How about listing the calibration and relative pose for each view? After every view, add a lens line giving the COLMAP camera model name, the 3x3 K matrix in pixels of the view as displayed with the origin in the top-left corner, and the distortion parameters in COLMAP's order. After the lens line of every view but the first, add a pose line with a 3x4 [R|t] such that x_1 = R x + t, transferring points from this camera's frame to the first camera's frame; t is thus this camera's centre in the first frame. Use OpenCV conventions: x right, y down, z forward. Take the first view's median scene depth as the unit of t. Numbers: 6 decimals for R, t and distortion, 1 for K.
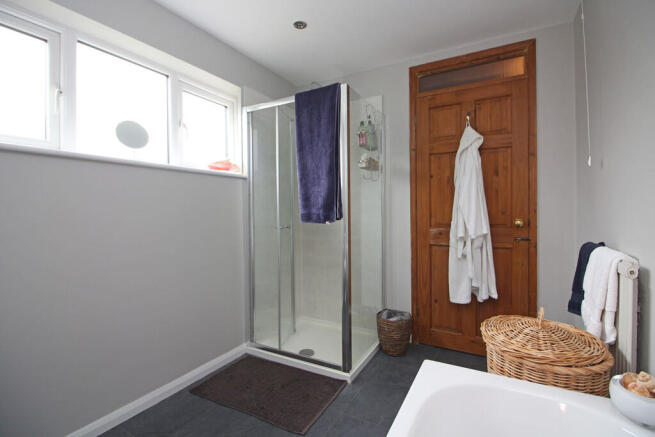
lens RADIAL K [[294.7, 0, 327.5], [0, 294.7, 218.5], [0, 0, 1]] dist [-0.002070, -0.000505]
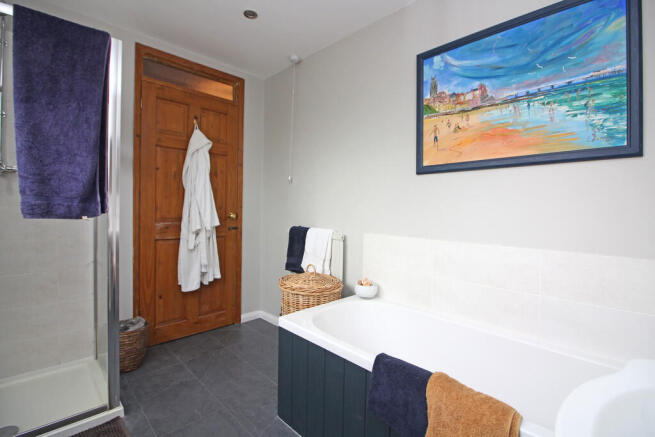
lens RADIAL K [[294.7, 0, 327.5], [0, 294.7, 218.5], [0, 0, 1]] dist [-0.002070, -0.000505]
pose [[0.322272, -0.018833, 0.946460, -0.414786], [0.005323, 0.999822, 0.018083, 0.005546], [-0.946632, -0.000790, 0.322315, 0.179818]]
